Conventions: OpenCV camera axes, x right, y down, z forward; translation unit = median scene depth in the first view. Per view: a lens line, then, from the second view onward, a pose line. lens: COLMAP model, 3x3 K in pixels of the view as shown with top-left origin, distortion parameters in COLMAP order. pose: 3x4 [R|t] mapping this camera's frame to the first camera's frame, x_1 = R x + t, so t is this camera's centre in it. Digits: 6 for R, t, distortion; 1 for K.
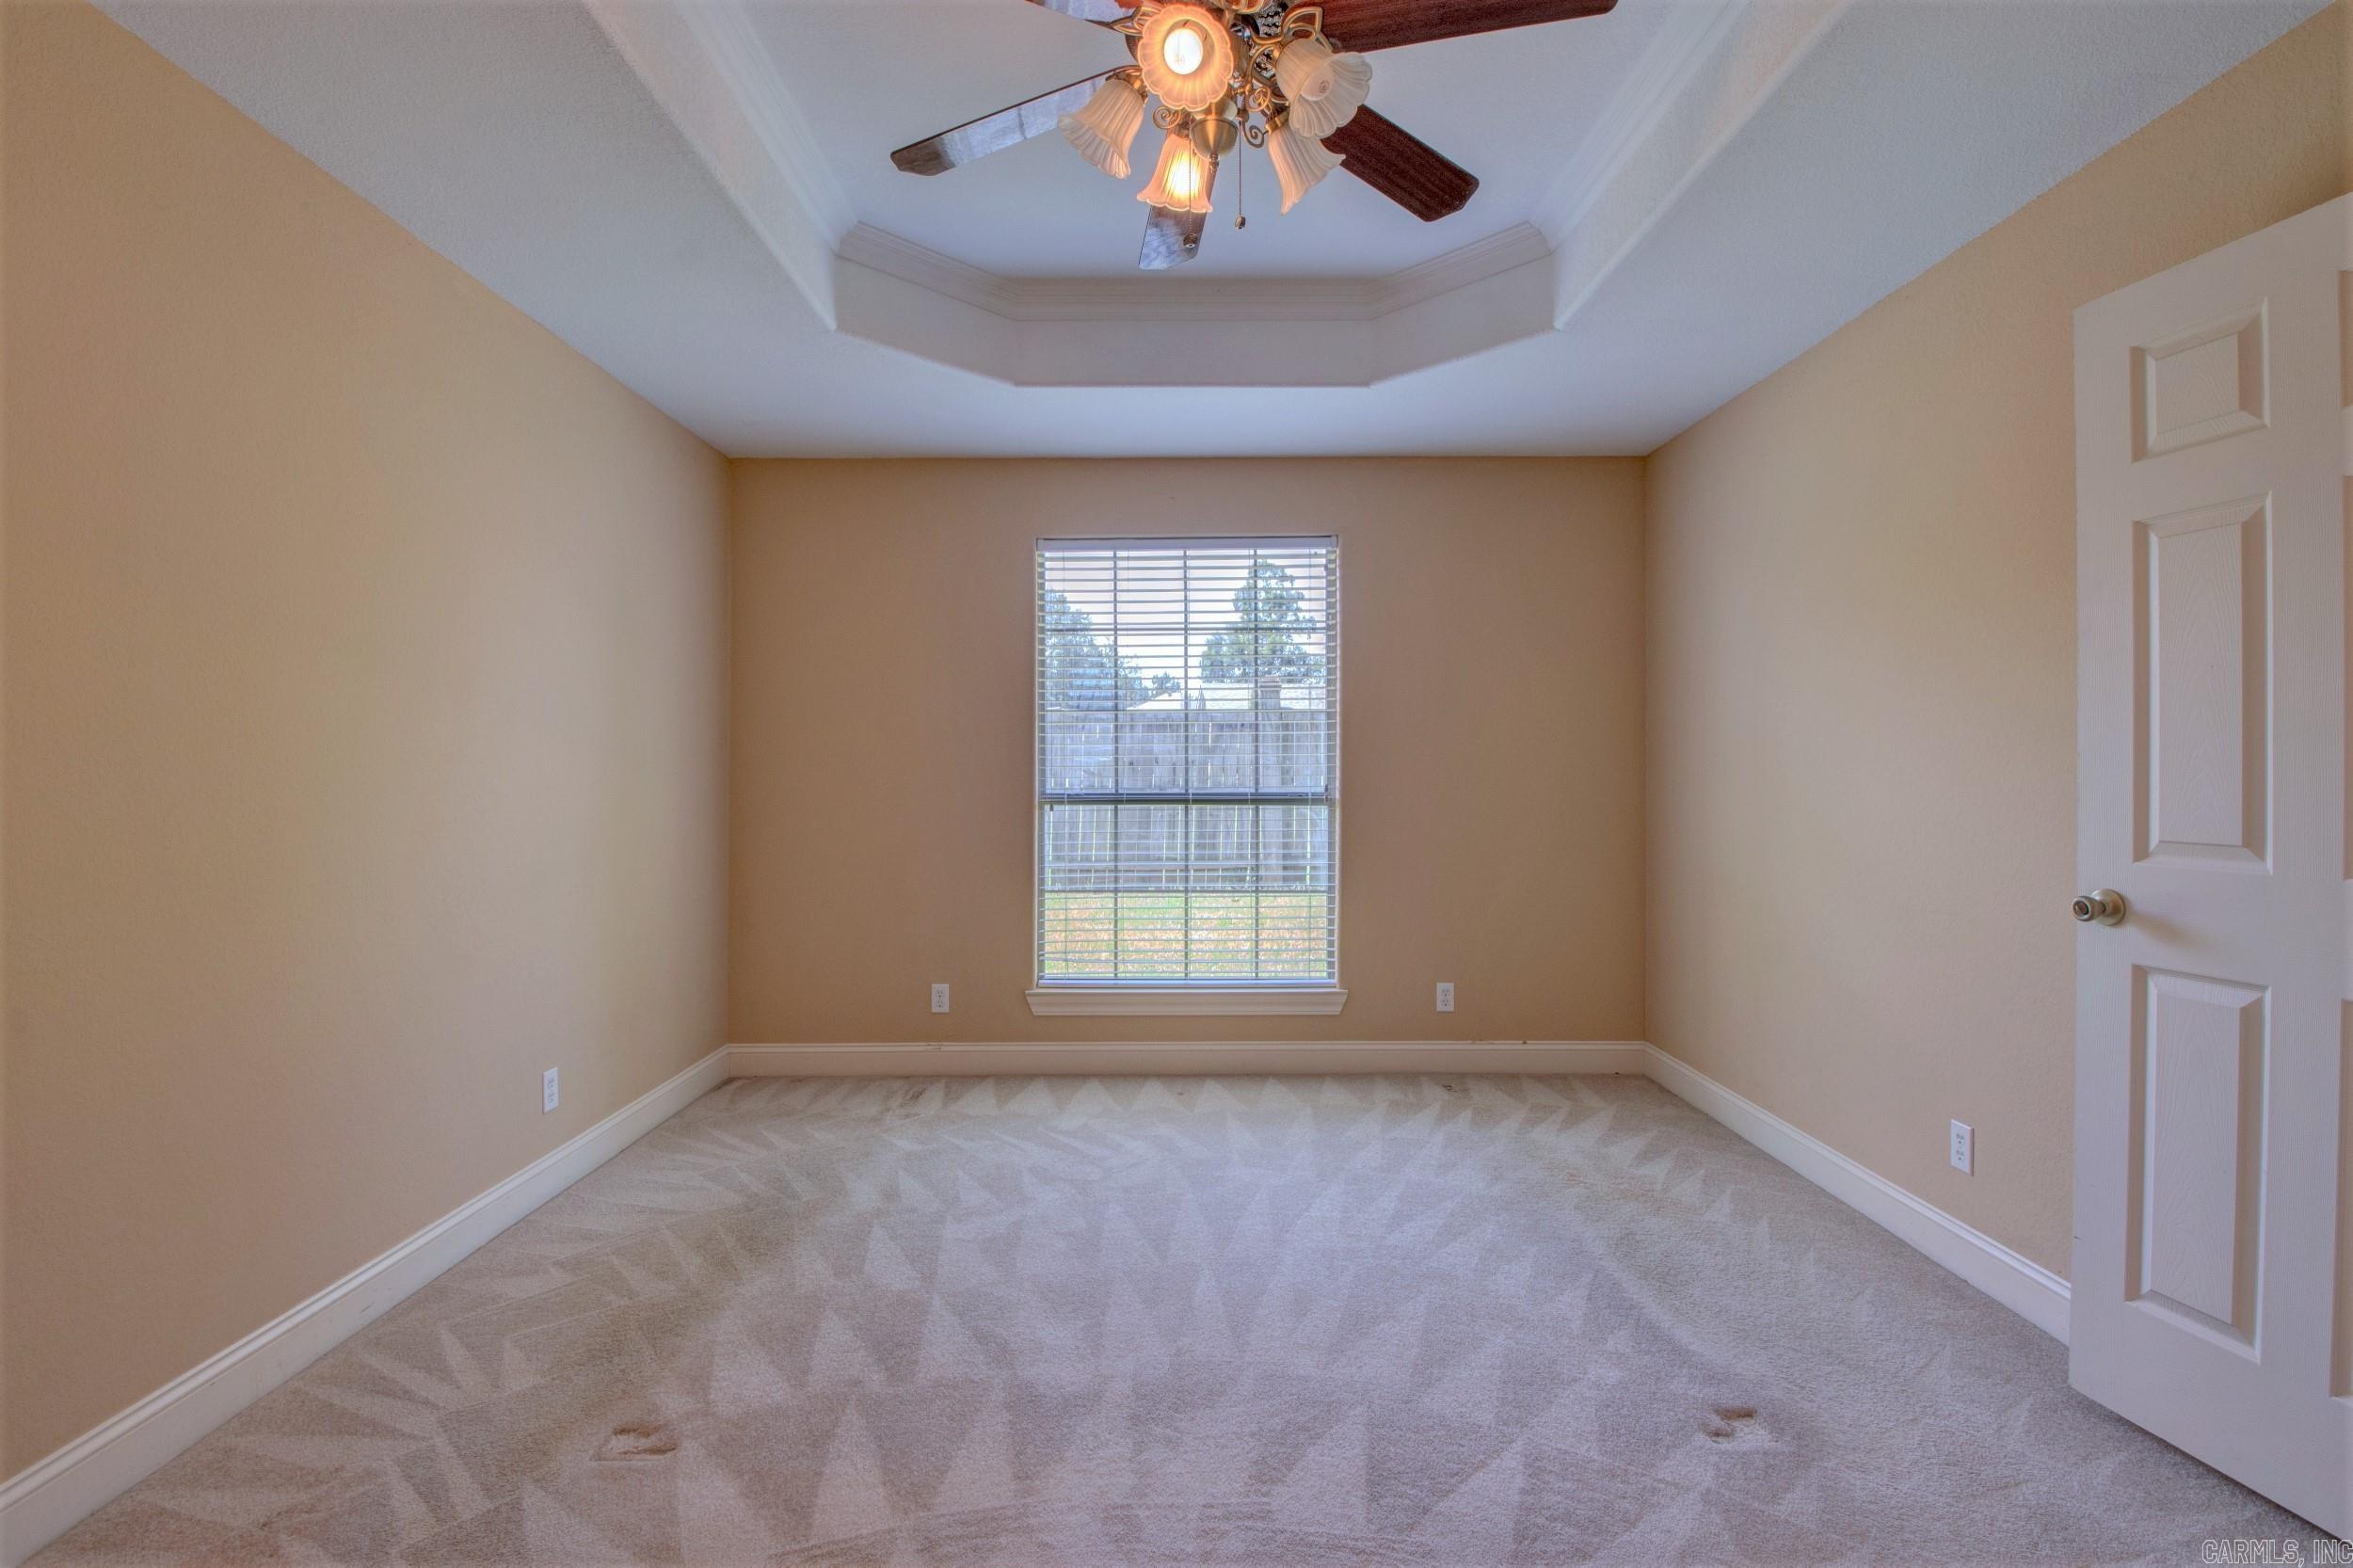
lens RADIAL K [[1102.9, 0, 1176.5], [0, 1102.9, 784.0], [0, 0, 1]] dist [0.001138, -0.021856]
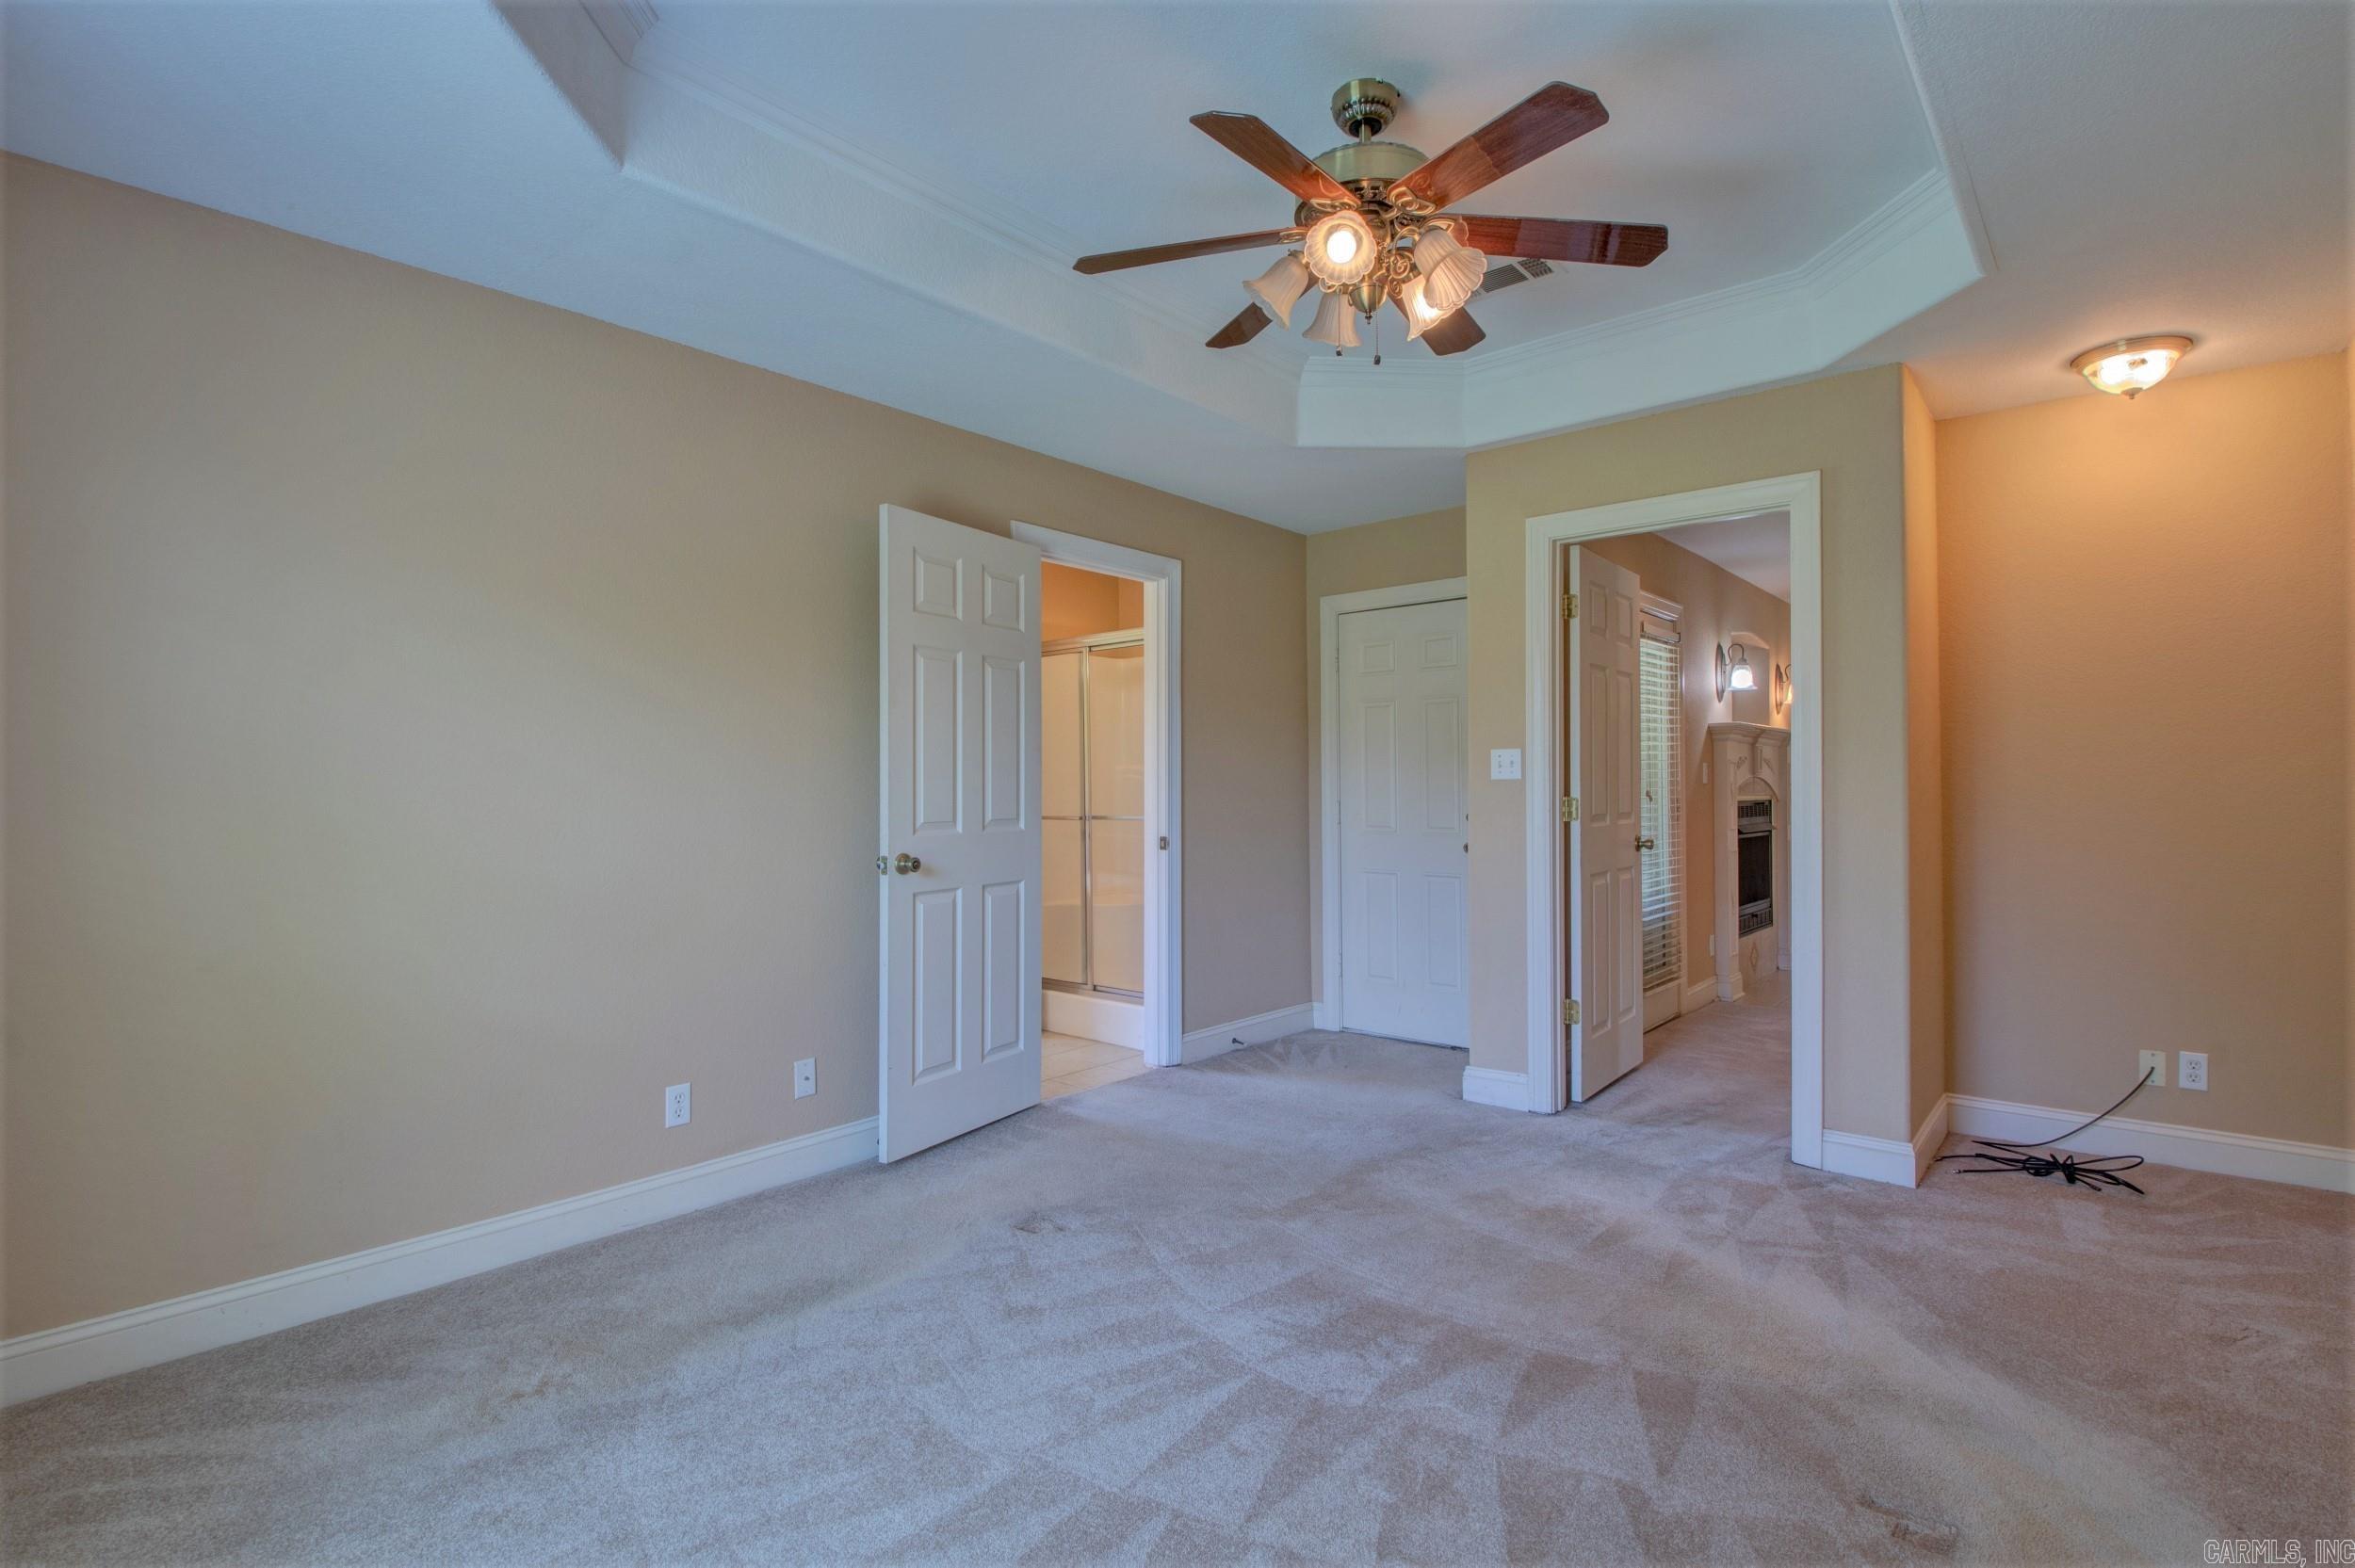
lens RADIAL K [[1103.7, 0, 1177.5], [0, 1103.7, 784.0], [0, 0, 1]] dist [0.001138, -0.021856]
pose [[-0.762582, 0.004185, 0.646878, -0.398060], [0.008936, 0.999952, 0.004066, -0.011604], [-0.646830, 0.008881, -0.762582, 1.347932]]
